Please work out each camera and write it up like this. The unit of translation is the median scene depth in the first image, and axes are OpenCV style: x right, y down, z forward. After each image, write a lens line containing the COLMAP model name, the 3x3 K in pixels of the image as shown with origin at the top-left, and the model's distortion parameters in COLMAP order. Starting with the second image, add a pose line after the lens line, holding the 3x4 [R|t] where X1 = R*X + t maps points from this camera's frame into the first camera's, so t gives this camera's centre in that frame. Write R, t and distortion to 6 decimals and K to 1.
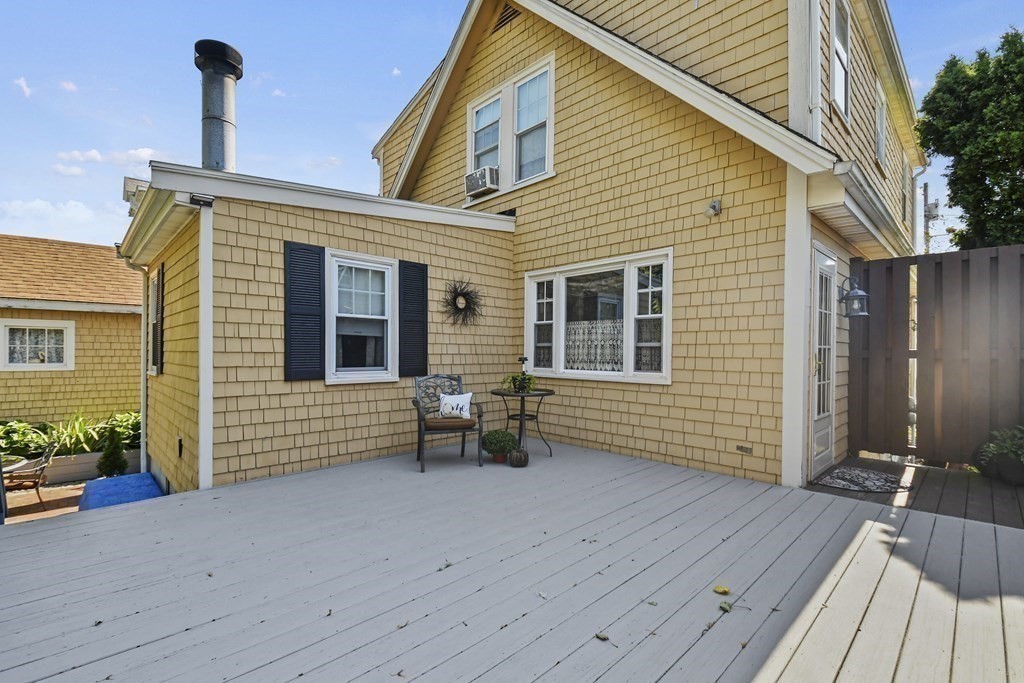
lens RADIAL K [[455.9, 0, 504.7], [0, 455.9, 350.6], [0, 0, 1]] dist [0.002844, -0.009273]
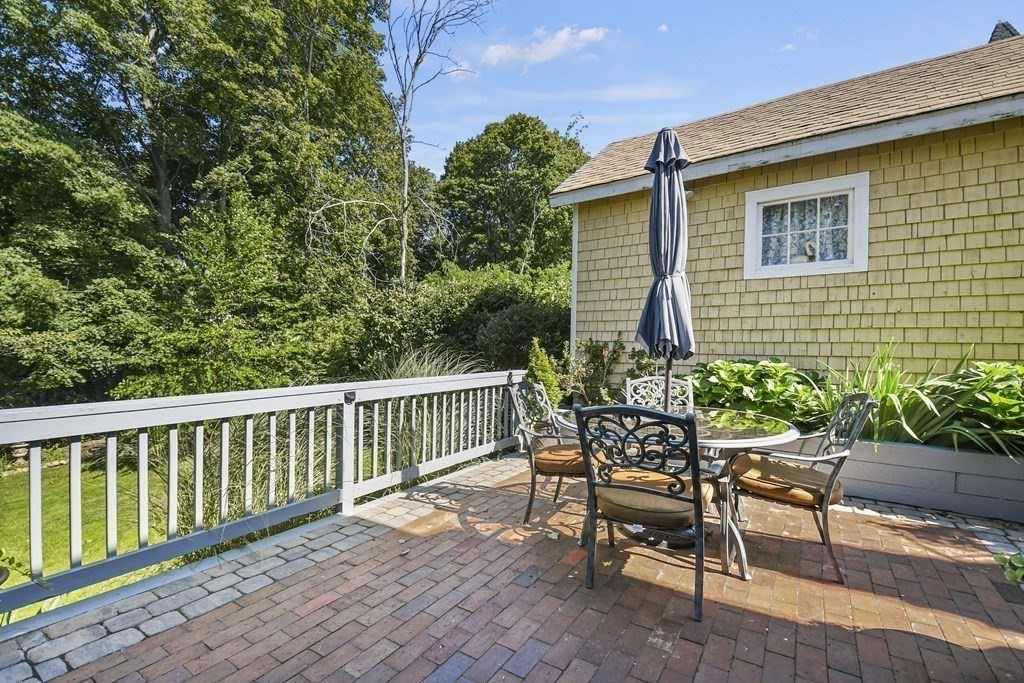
lens RADIAL K [[455.9, 0, 504.7], [0, 455.9, 350.6], [0, 0, 1]] dist [0.002844, -0.009273]
pose [[0.228997, 0.010835, -0.973367, -0.567882], [-0.009112, 0.999918, 0.008986, 0.132835], [0.973384, 0.006811, 0.229077, 0.512796]]
